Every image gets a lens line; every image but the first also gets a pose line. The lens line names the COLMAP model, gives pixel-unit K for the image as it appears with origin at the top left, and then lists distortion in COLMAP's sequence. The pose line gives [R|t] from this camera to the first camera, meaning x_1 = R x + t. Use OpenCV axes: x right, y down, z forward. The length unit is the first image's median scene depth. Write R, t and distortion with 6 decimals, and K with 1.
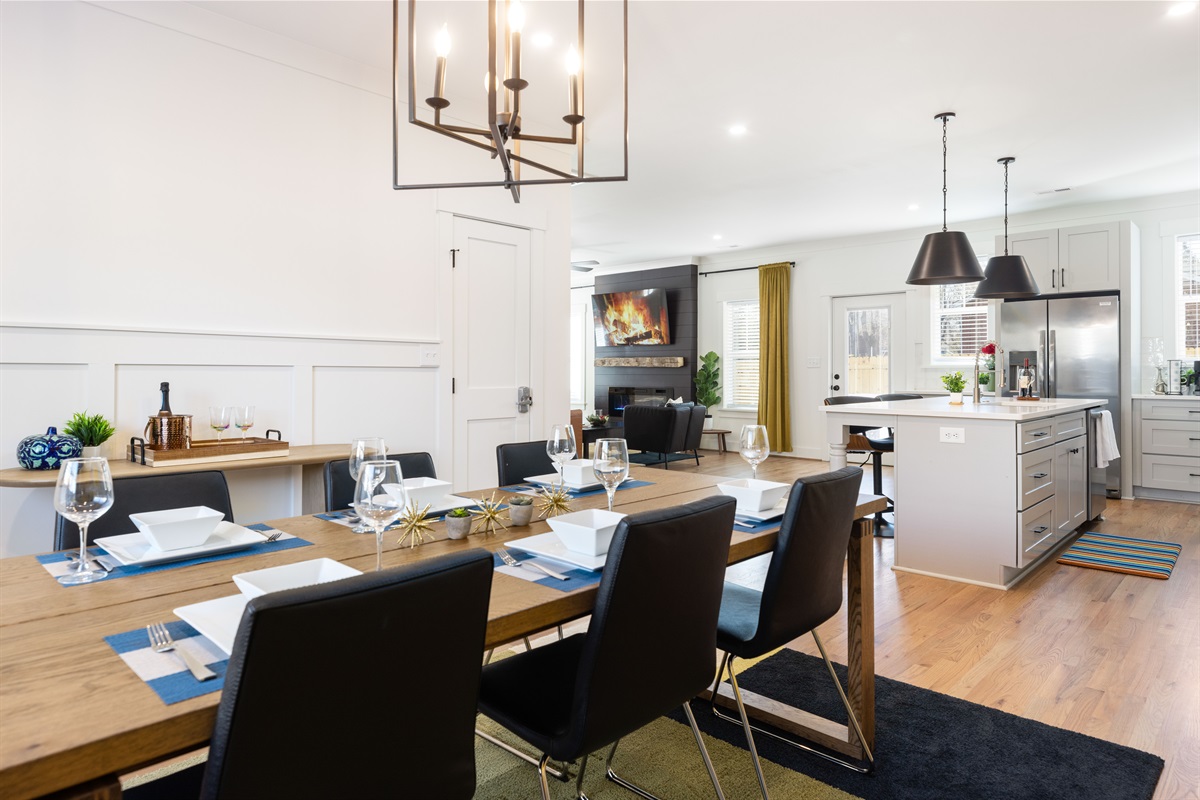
lens RADIAL K [[712.2, 0, 600.0], [0, 712.2, 400.0], [0, 0, 1]] dist [-0.000423, 0.000079]
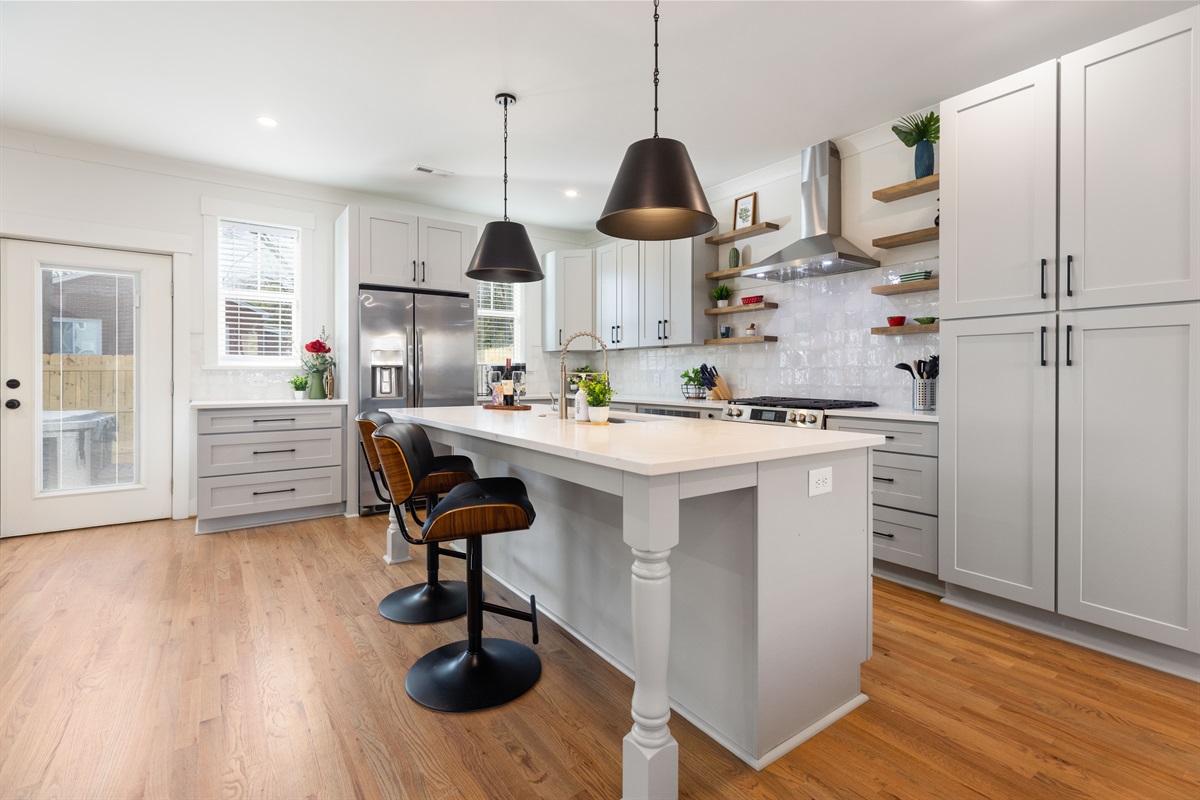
lens RADIAL K [[539.7, 0, 598.2], [0, 539.7, 388.3], [0, 0, 1]] dist [-0.000879, -0.000027]
pose [[0.196113, -0.020895, 0.980359, 0.013604], [0.038508, 0.999166, 0.013592, -0.019147], [-0.979825, 0.035086, 0.196754, 0.525146]]
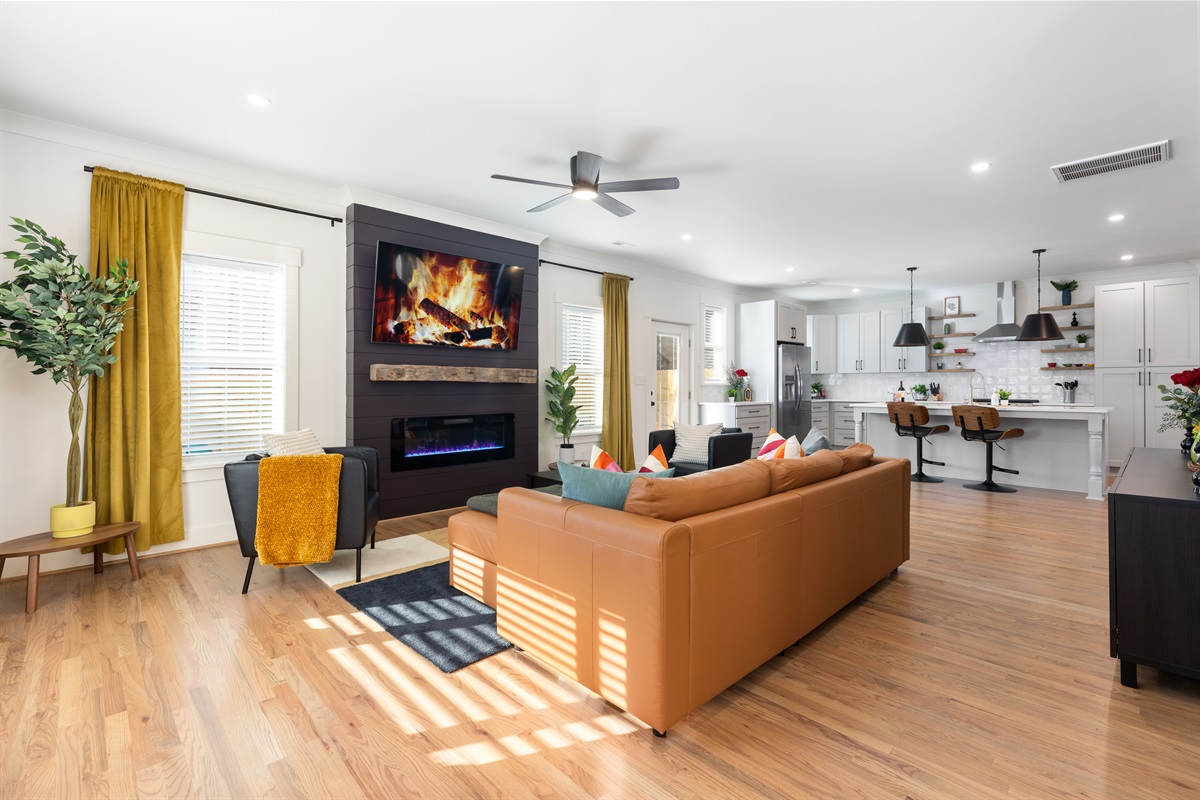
lens RADIAL K [[538.3, 0, 600.0], [0, 538.3, 400.0], [0, 0, 1]] dist [0.001568, 0.000274]
pose [[0.053829, -0.021073, 0.998328, -0.546021], [0.041161, 0.998974, 0.018867, -0.045476], [-0.997701, 0.040076, 0.054641, 1.145237]]
